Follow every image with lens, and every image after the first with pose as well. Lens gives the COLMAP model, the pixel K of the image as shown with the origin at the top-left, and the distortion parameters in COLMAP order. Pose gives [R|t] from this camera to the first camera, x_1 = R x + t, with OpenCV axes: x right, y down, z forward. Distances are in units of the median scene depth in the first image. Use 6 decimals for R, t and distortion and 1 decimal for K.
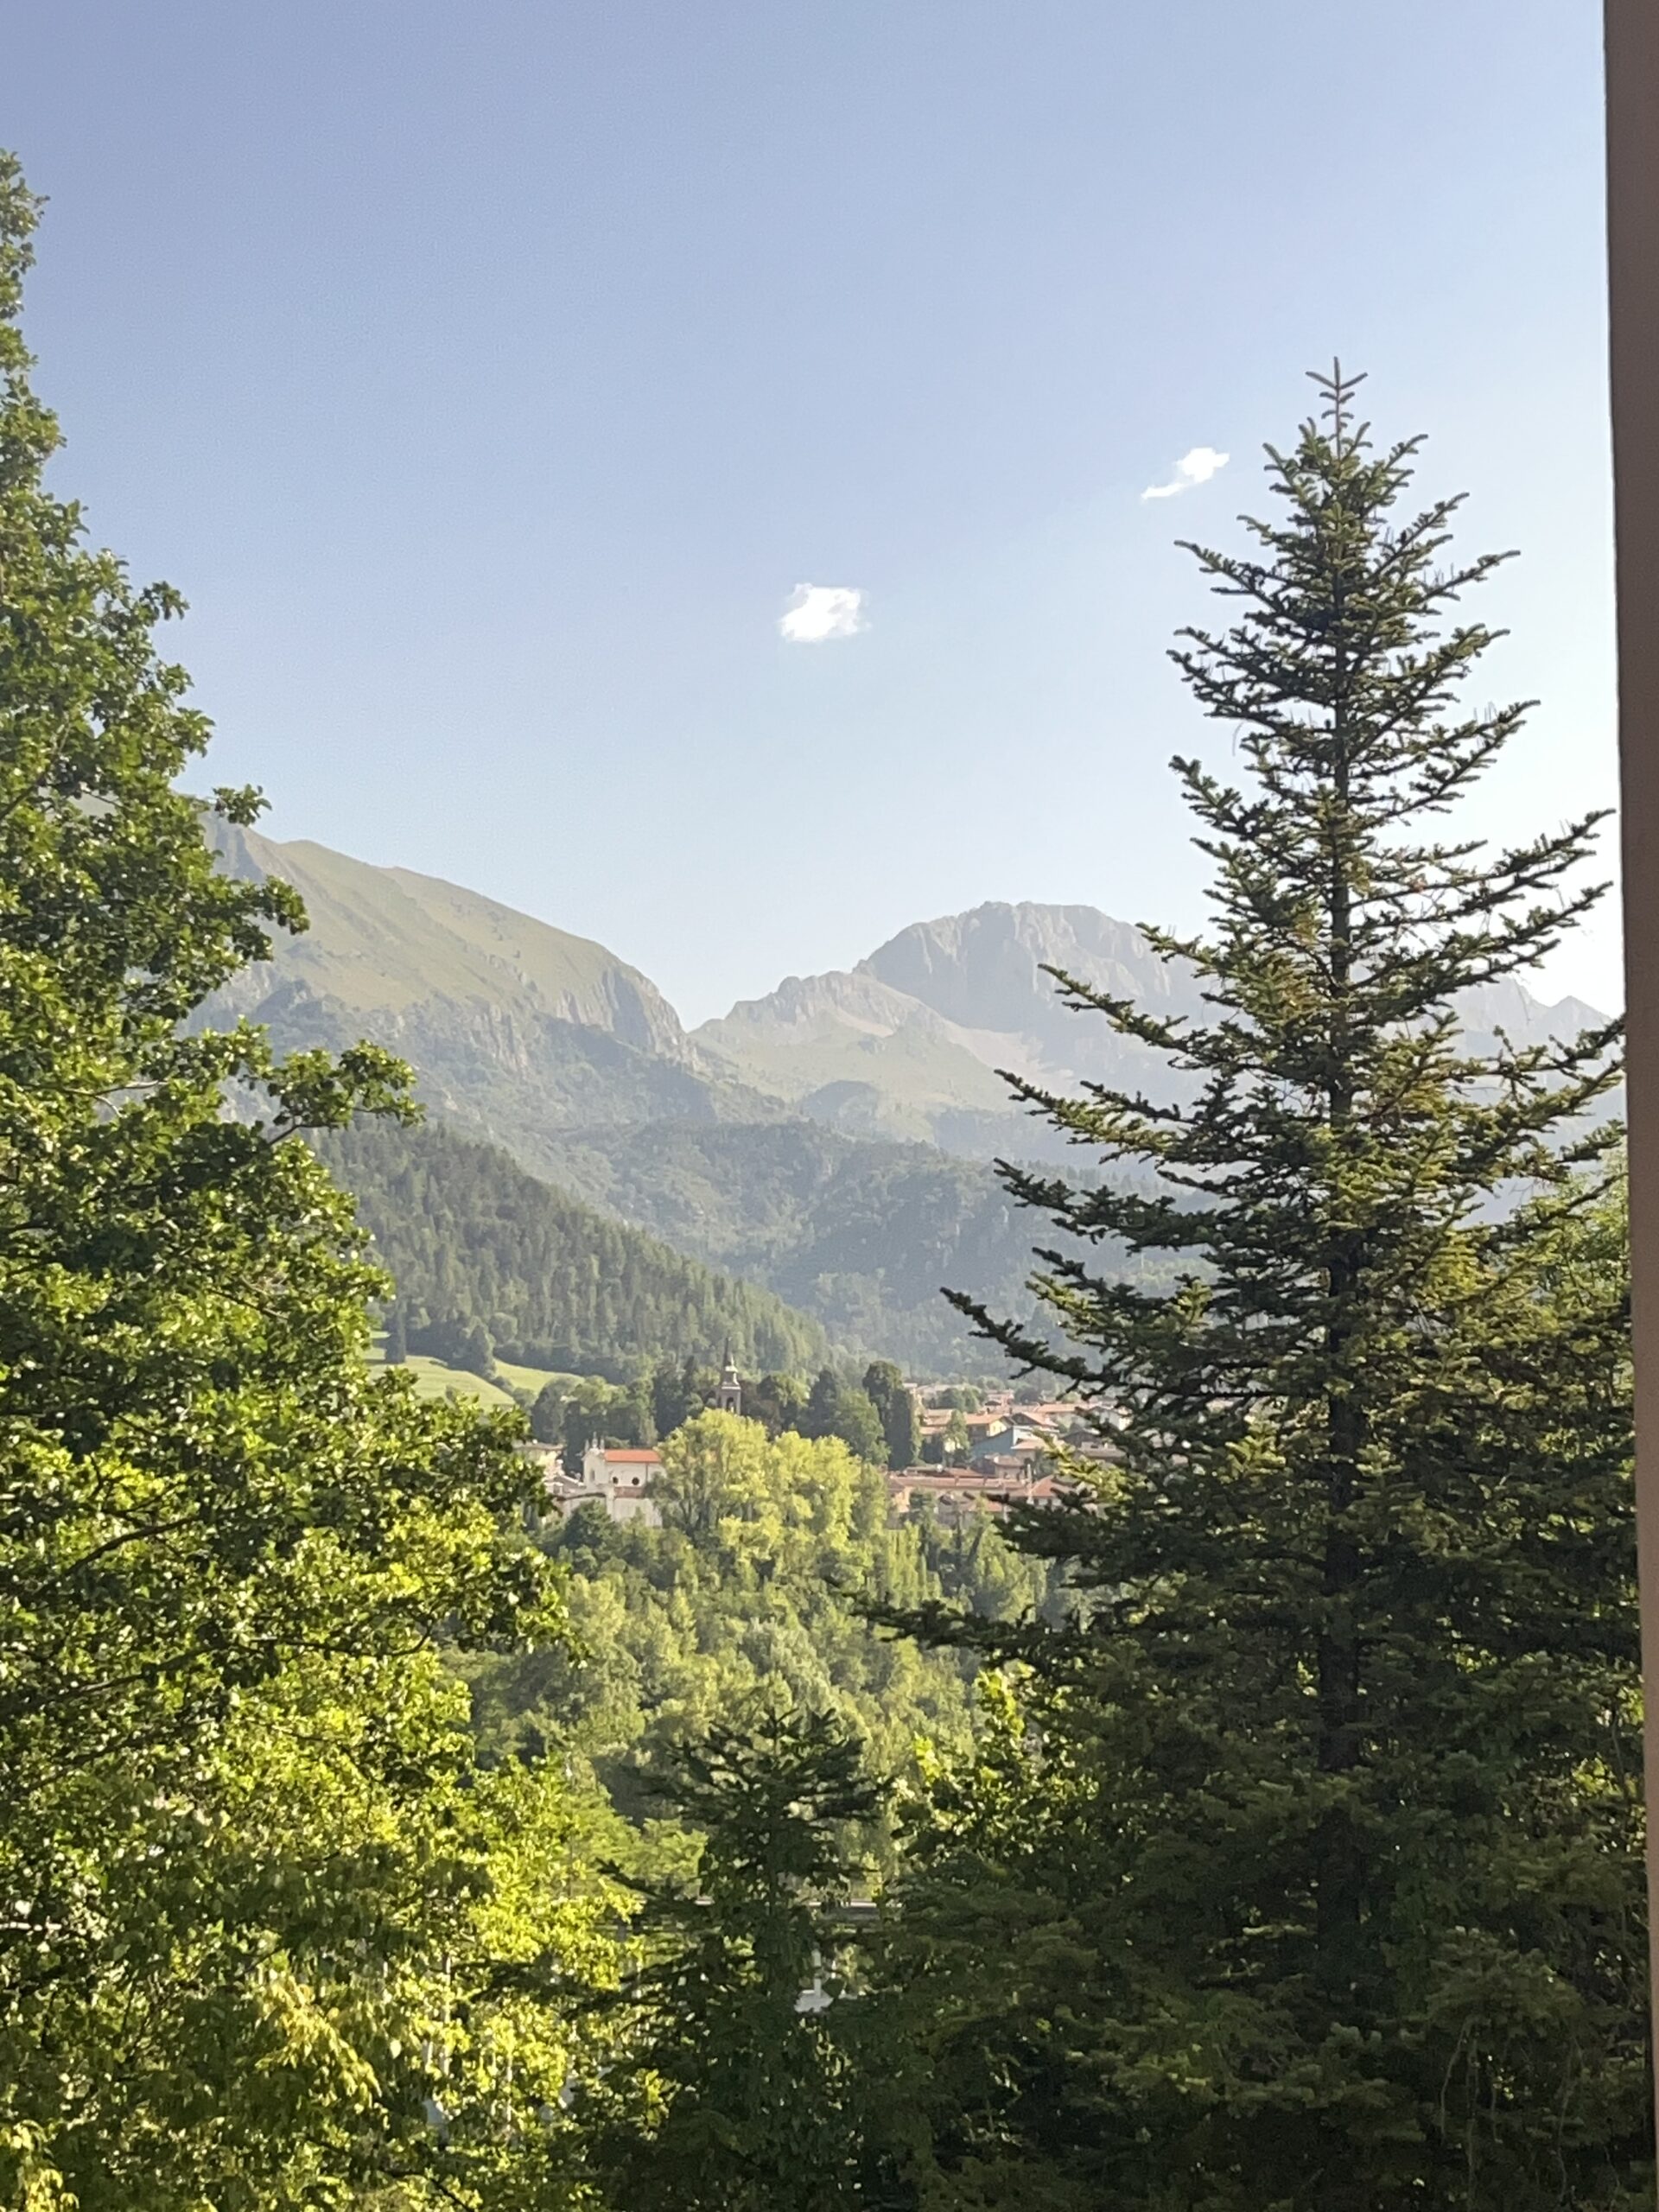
lens RADIAL K [[3676.3, 0, 829.5], [0, 3676.3, 1106.0], [0, 0, 1]] dist [0.115119, -0.014160]
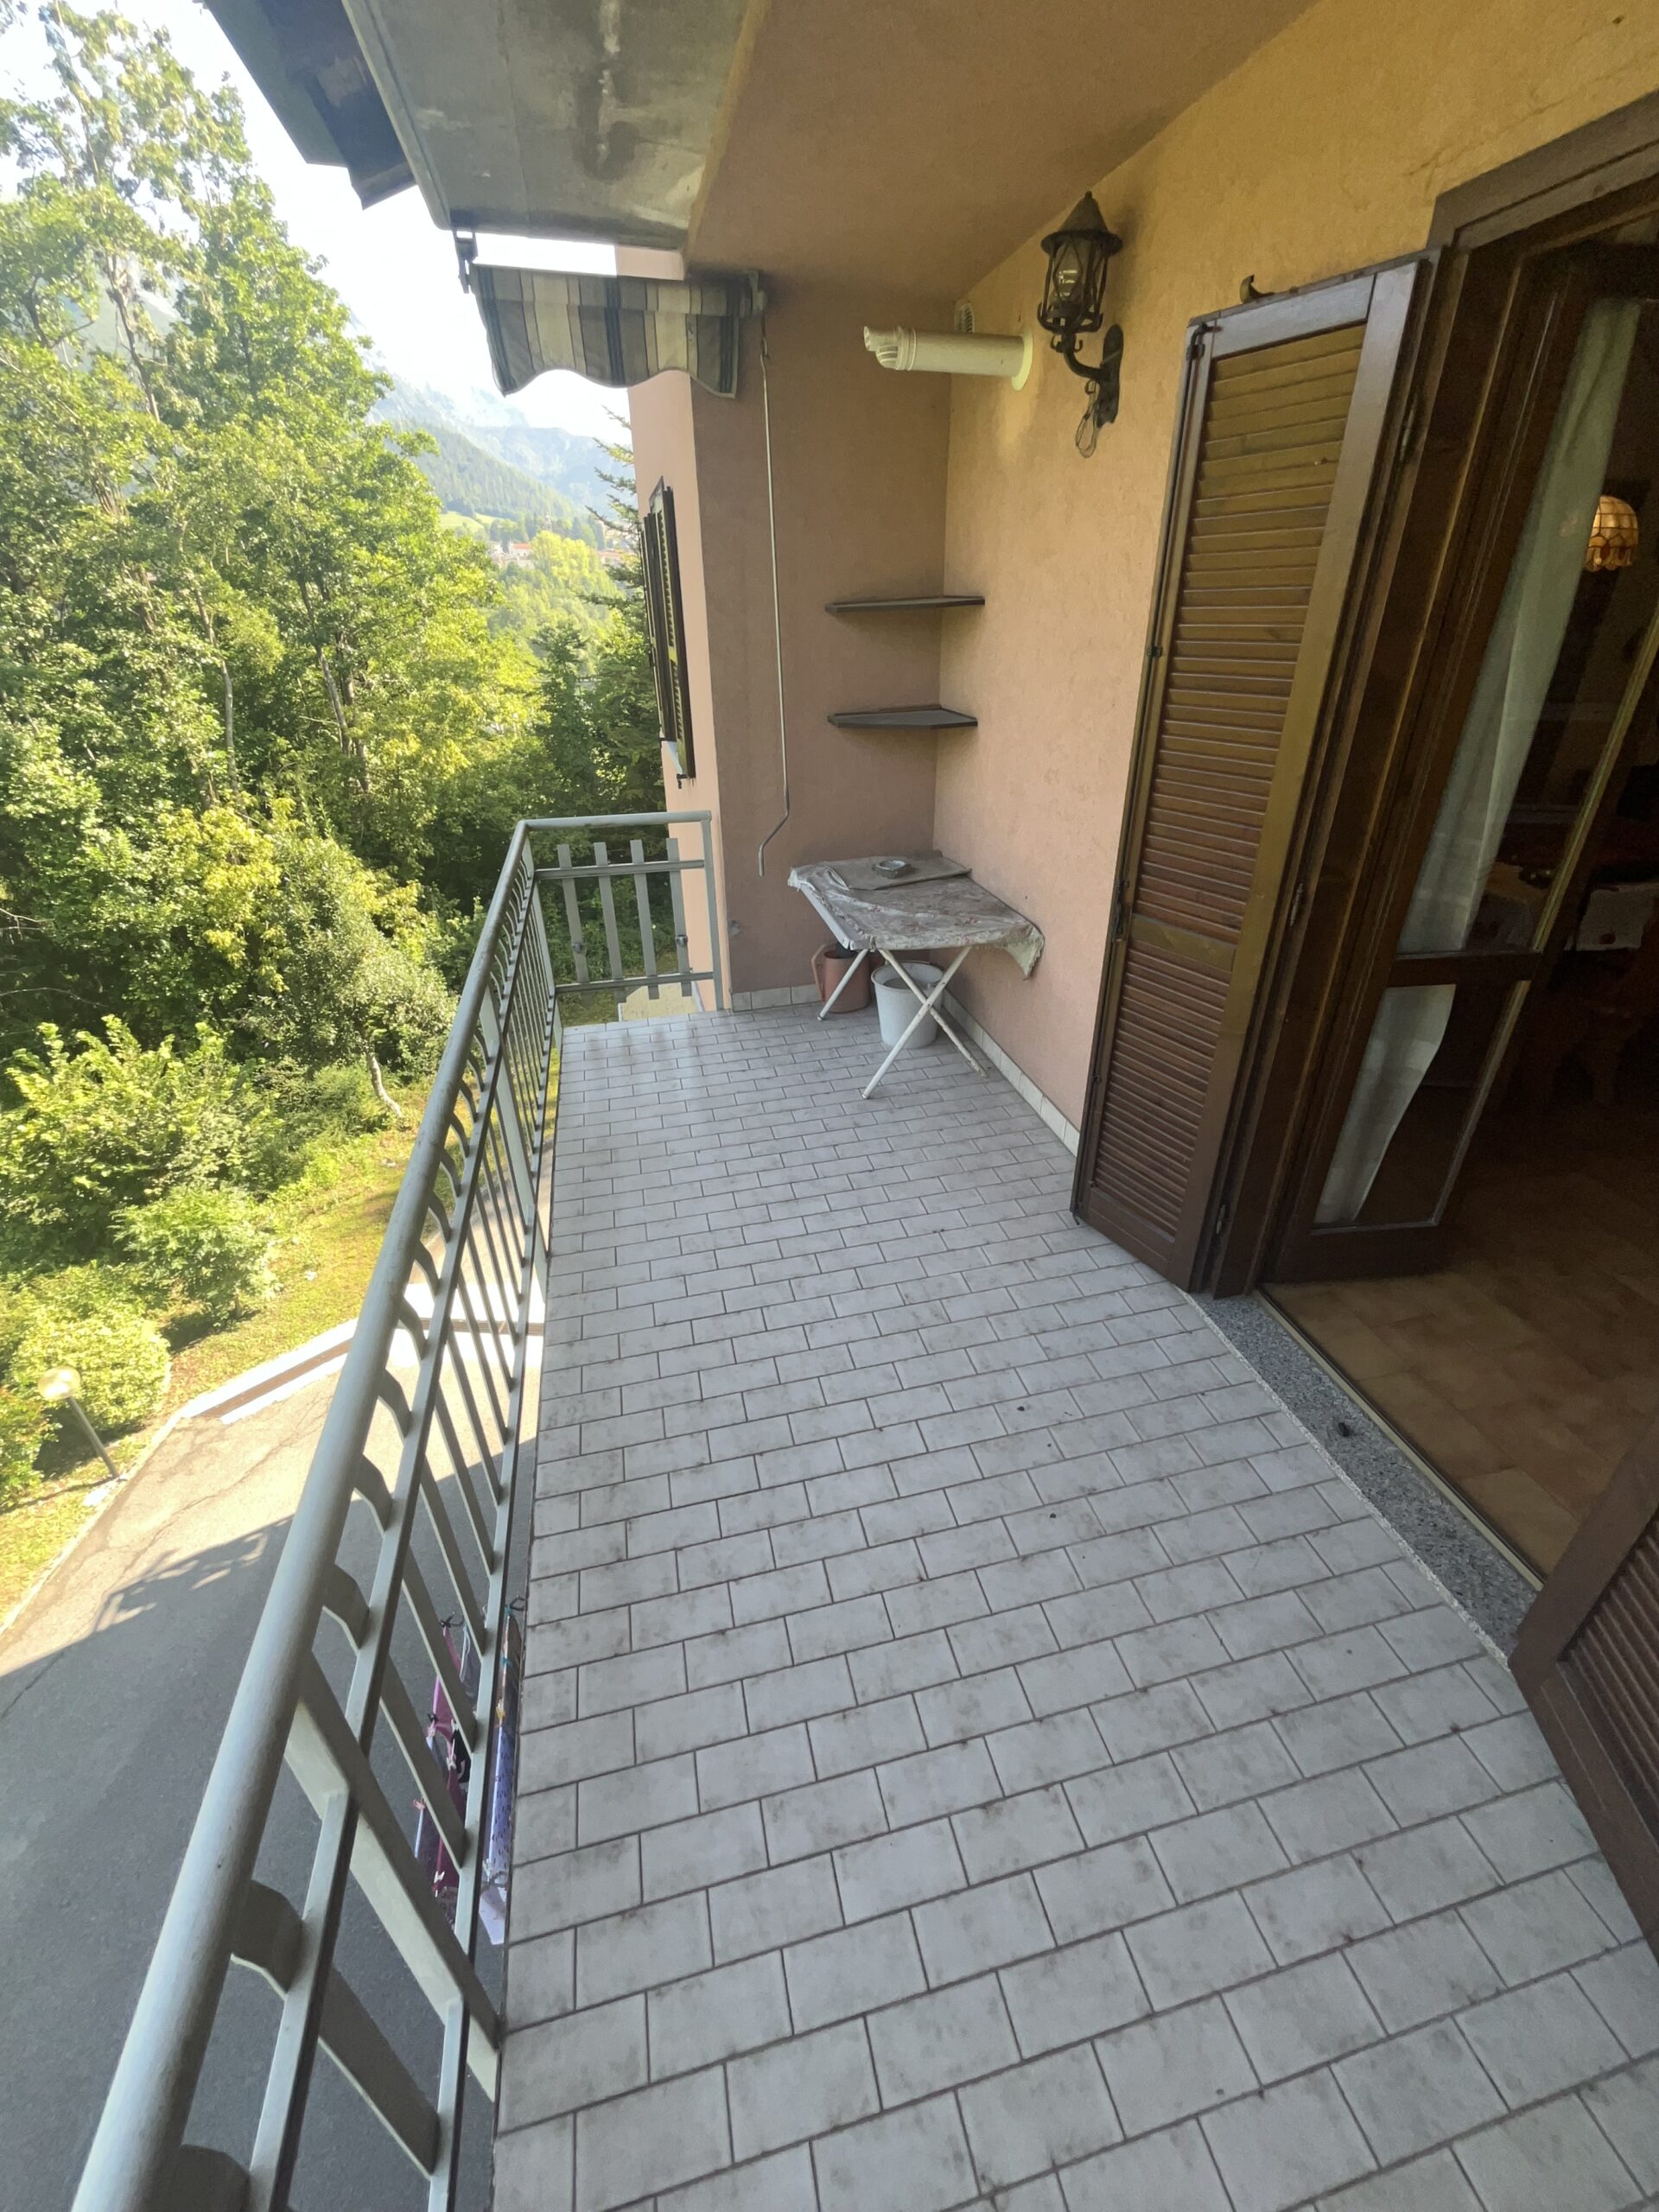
lens RADIAL K [[892.3, 0, 829.5], [0, 892.3, 1106.0], [0, 0, 1]] dist [0.000667, 0.000097]
pose [[0.974229, -0.121253, 0.190199, 0.023846], [-0.020183, 0.792982, 0.608911, -0.028074], [-0.224657, -0.597057, 0.770099, -0.203516]]
